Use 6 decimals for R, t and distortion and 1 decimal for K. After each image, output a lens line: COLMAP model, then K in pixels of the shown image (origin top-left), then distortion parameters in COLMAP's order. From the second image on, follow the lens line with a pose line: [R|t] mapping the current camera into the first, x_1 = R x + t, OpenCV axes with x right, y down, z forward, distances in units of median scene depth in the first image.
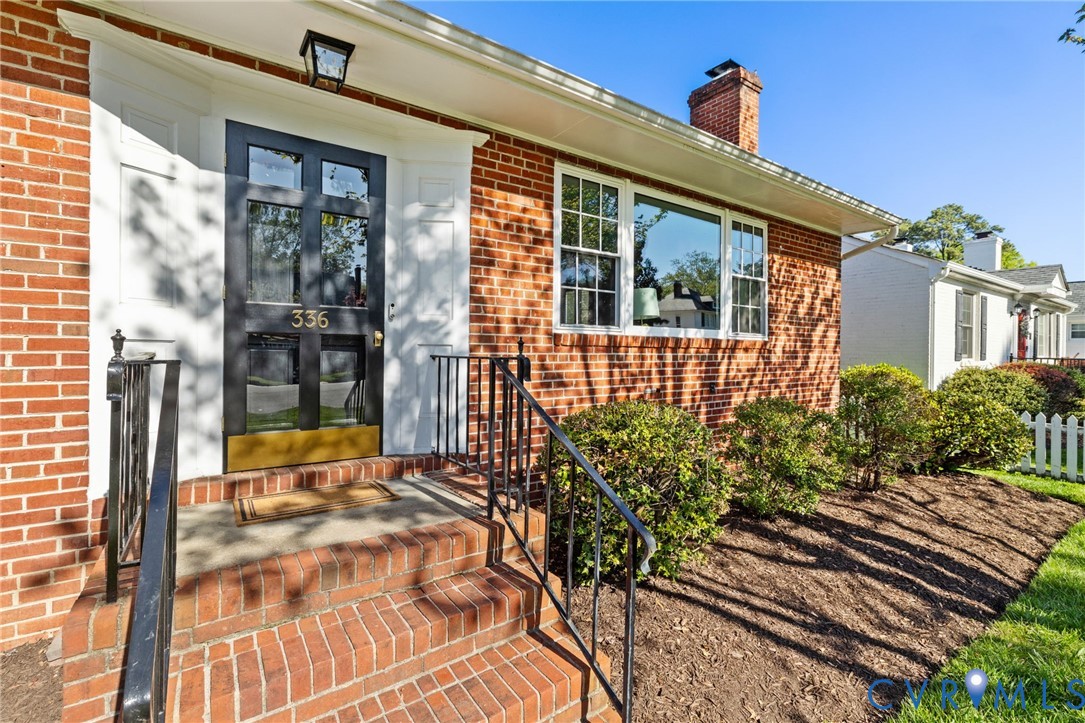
lens RADIAL K [[483.4, 0, 544.4], [0, 483.4, 354.1], [0, 0, 1]] dist [0.000867, 0.000127]
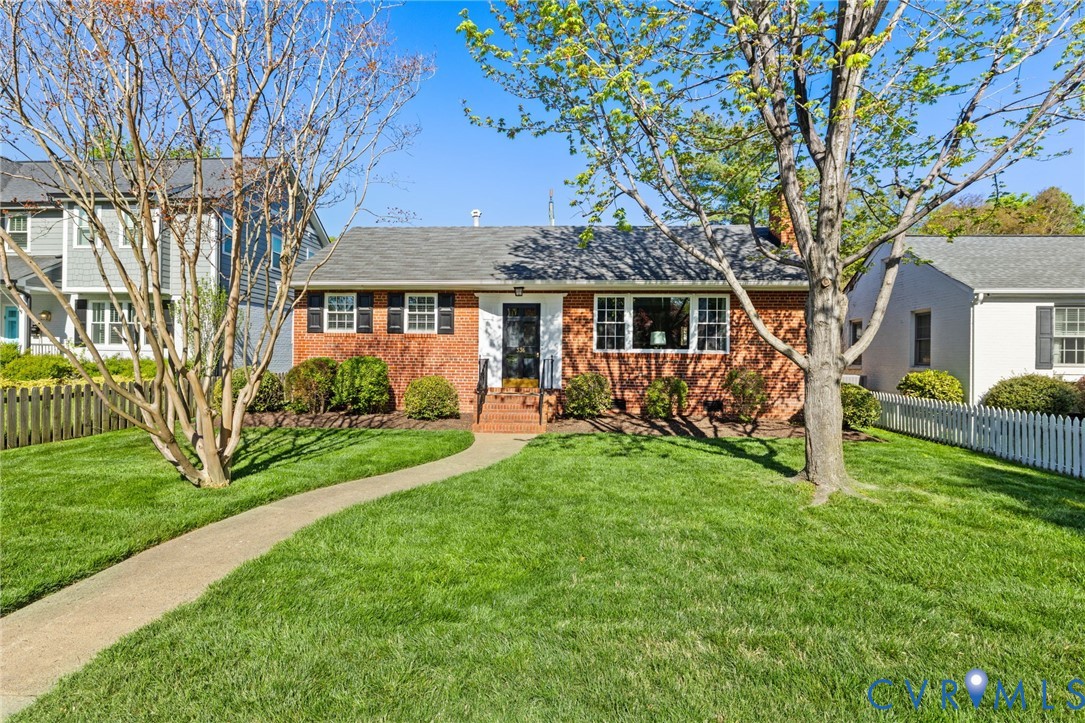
lens RADIAL K [[483.4, 0, 542.1], [0, 483.4, 358.6], [0, 0, 1]] dist [0.000867, 0.000127]
pose [[0.791799, 0.006198, -0.610750, 1.534278], [-0.008452, 0.999964, -0.000809, -0.001486], [0.610723, 0.005803, 0.791823, -1.492634]]
